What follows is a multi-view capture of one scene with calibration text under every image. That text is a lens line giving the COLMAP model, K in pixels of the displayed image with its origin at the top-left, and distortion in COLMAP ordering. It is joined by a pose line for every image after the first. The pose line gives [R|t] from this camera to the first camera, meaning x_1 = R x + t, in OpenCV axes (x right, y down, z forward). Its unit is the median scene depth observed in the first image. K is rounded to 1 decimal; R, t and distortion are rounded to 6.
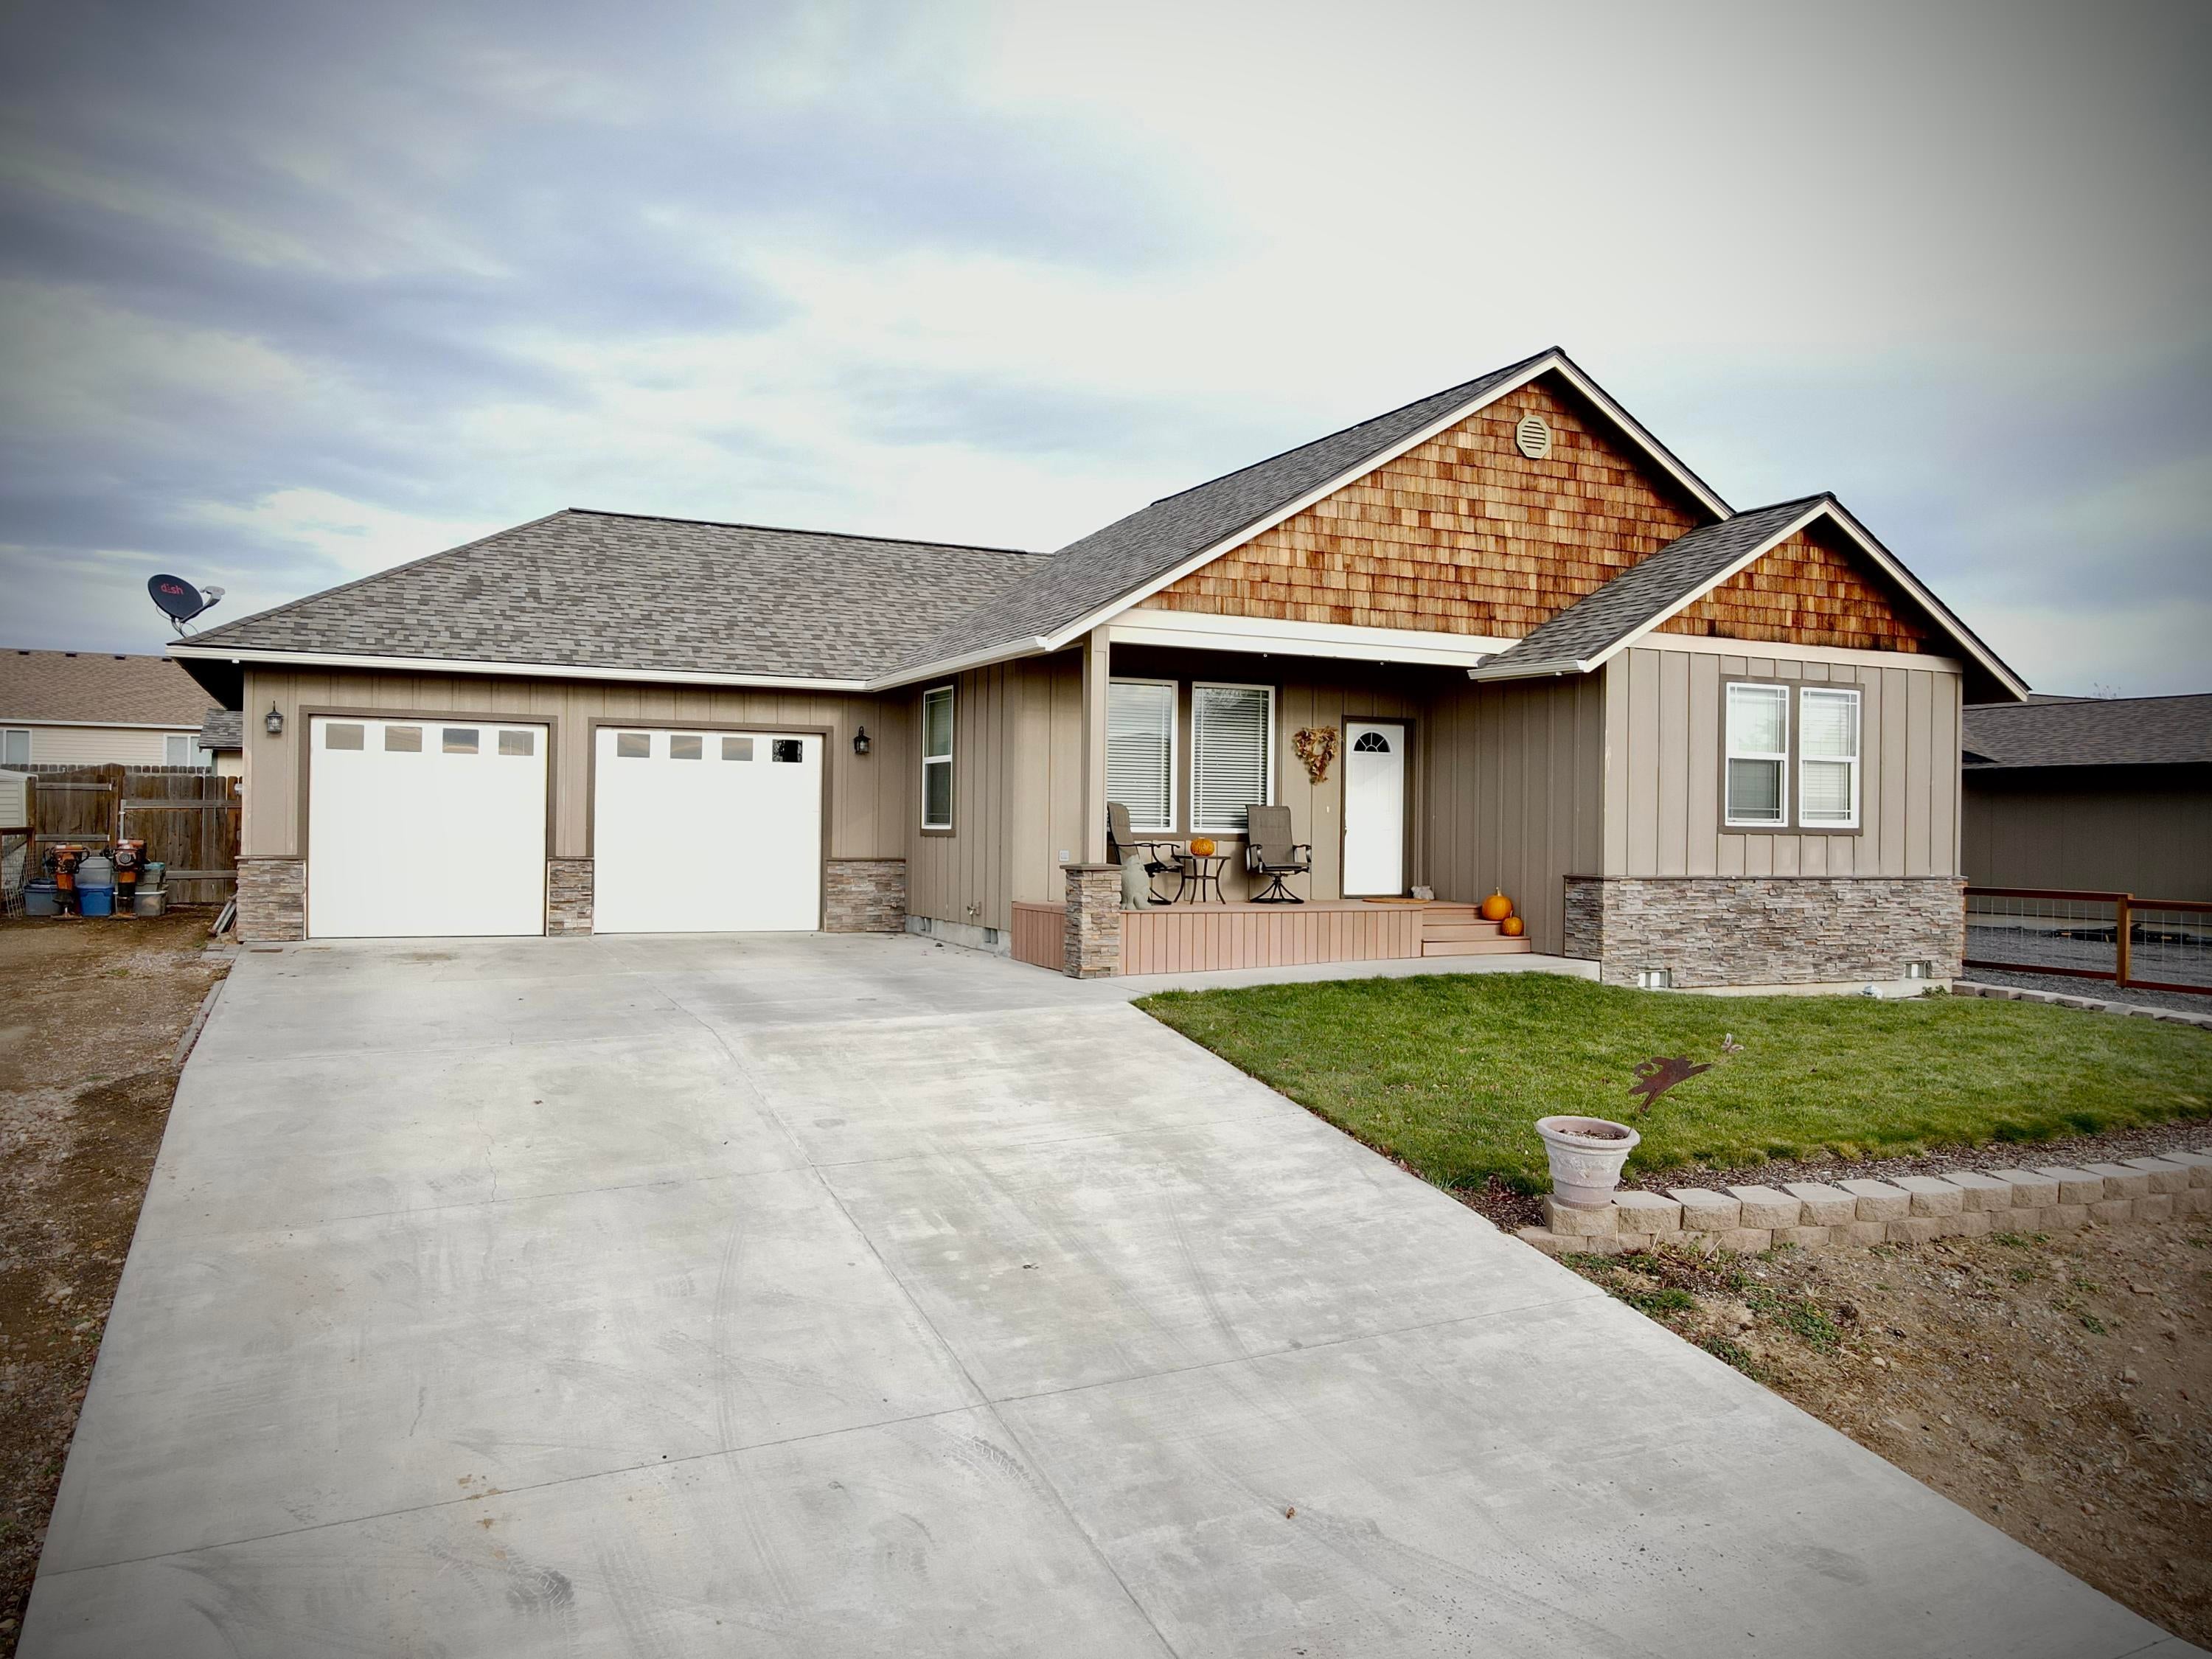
lens RADIAL K [[1588.1, 0, 1106.0], [0, 1588.1, 829.5], [0, 0, 1]] dist [0.000685, 0.000965]
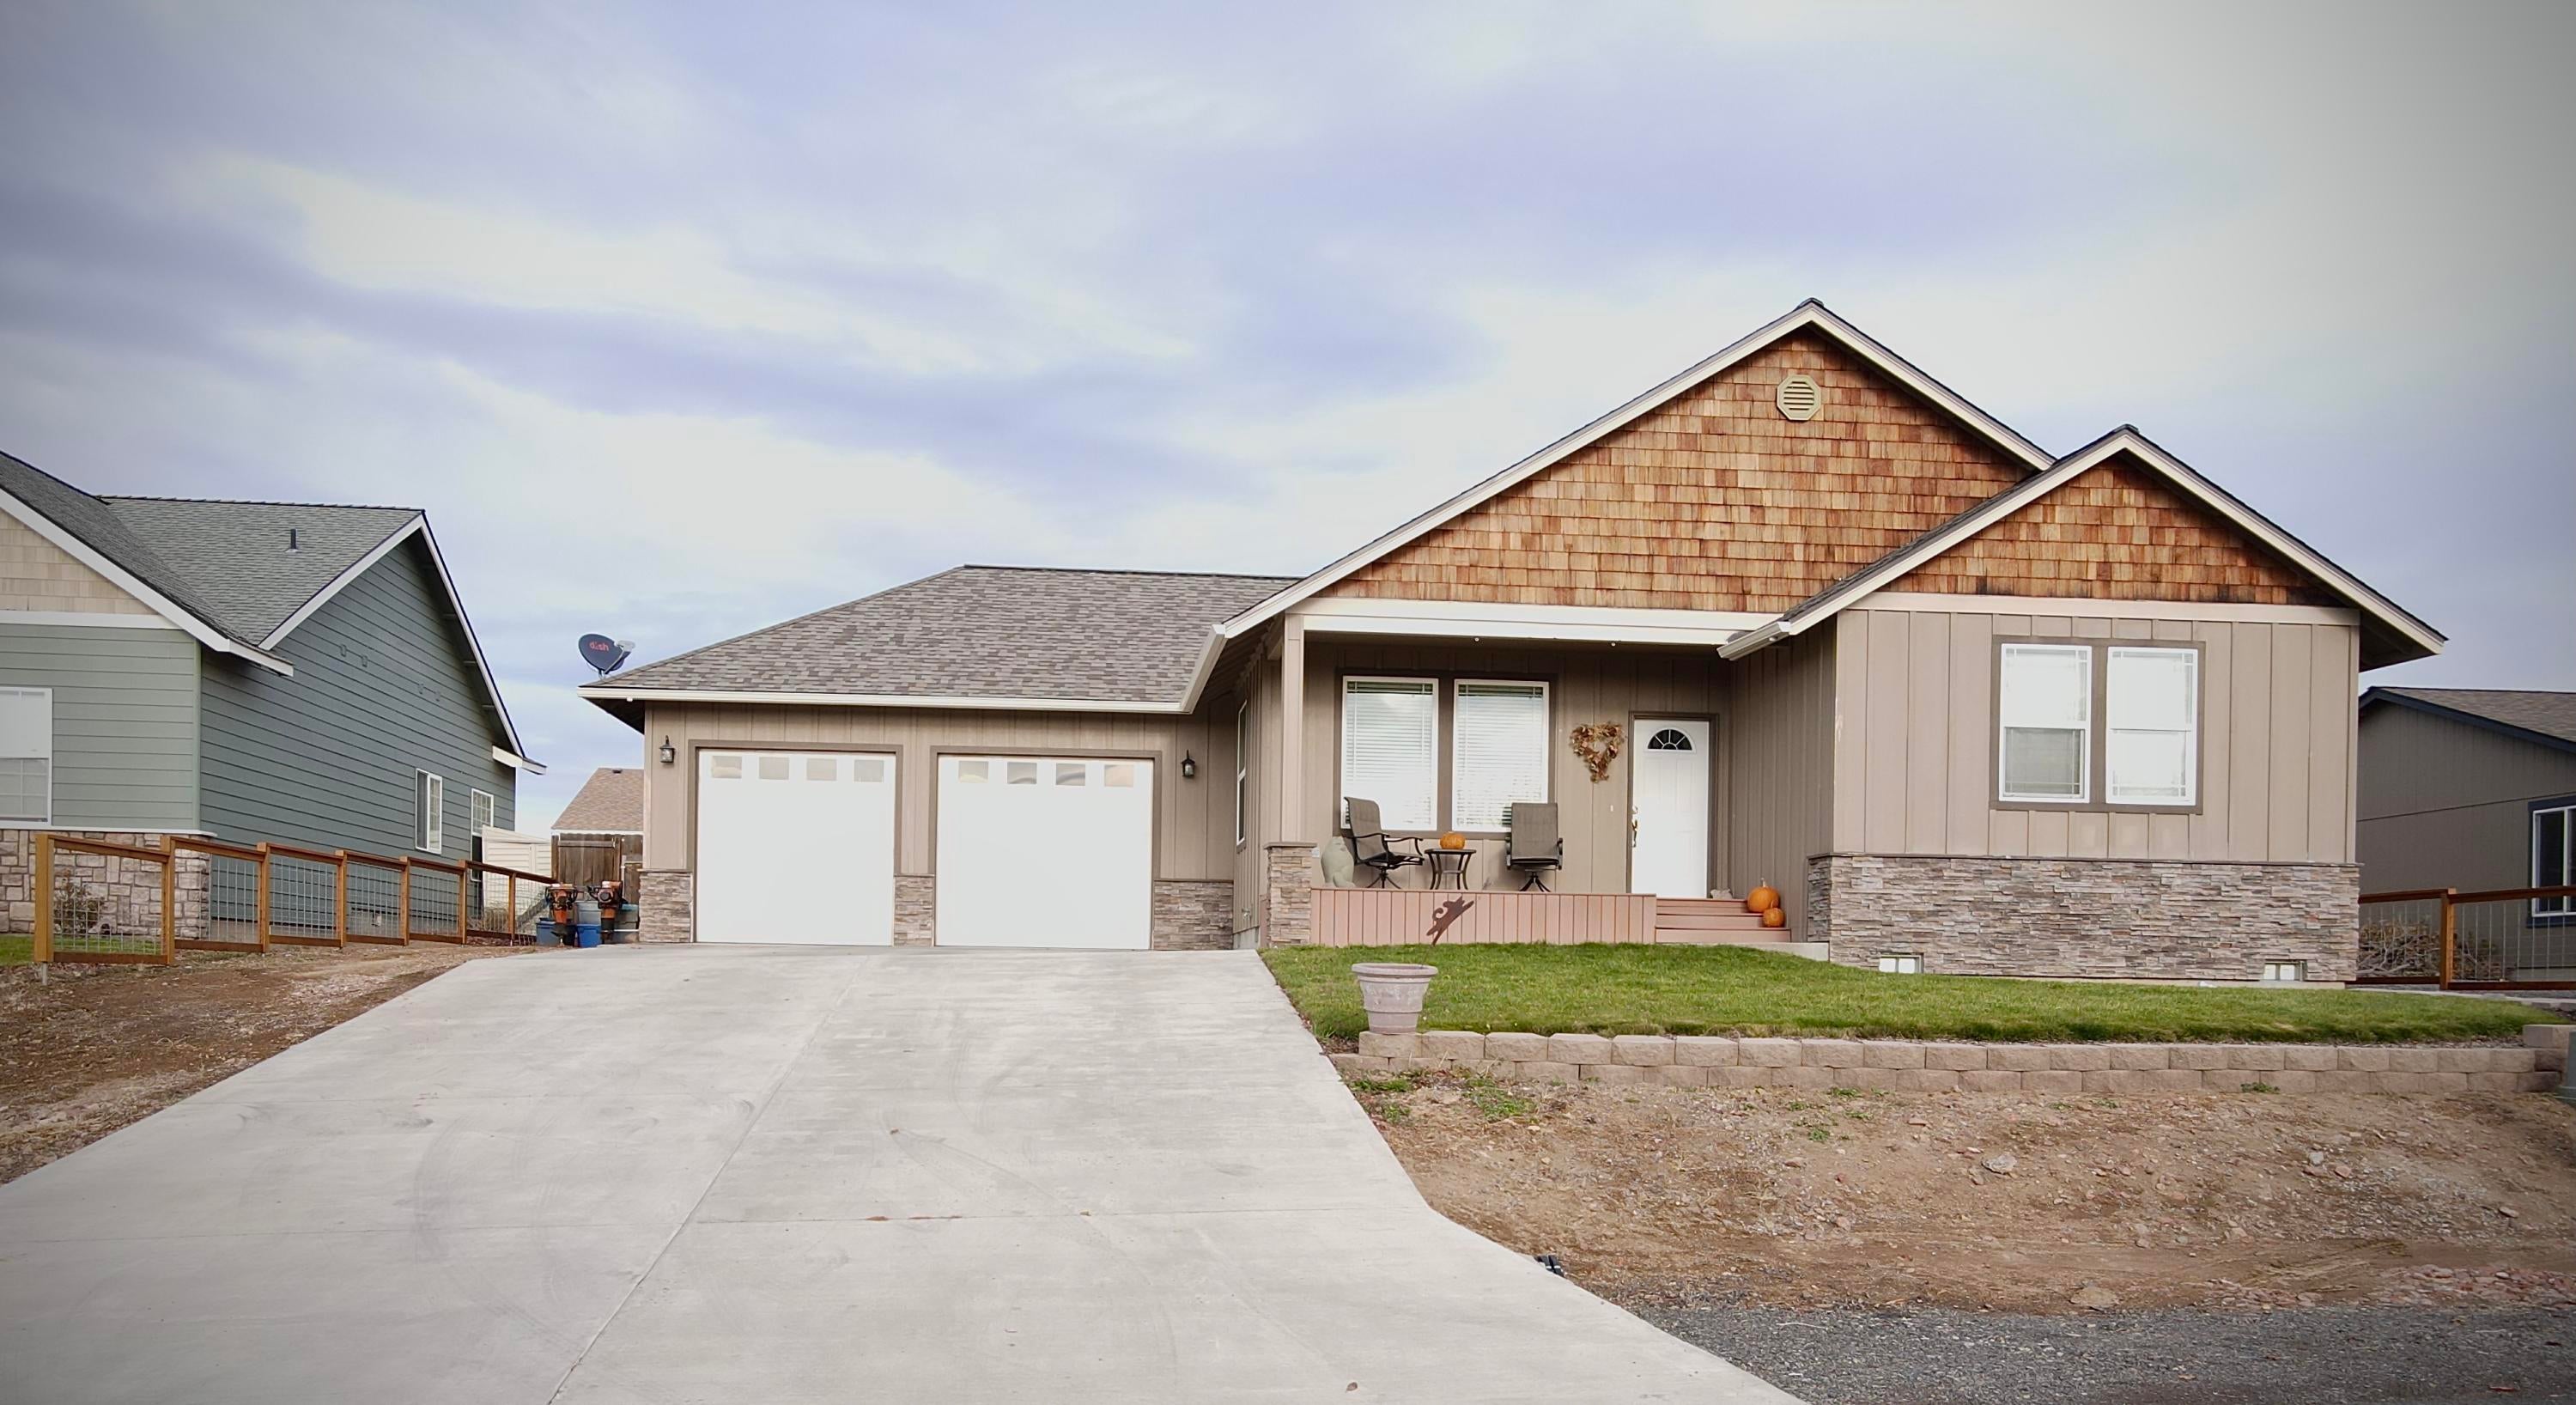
lens RADIAL K [[1957.3, 0, 1286.1], [0, 1957.3, 1014.3], [0, 0, 1]] dist [0.002607, 0.004511]
pose [[0.944106, 0.001492, -0.329639, 0.362986], [-0.000059, 0.999991, 0.004355, 0.112523], [0.329642, -0.004092, 0.944097, -0.196670]]
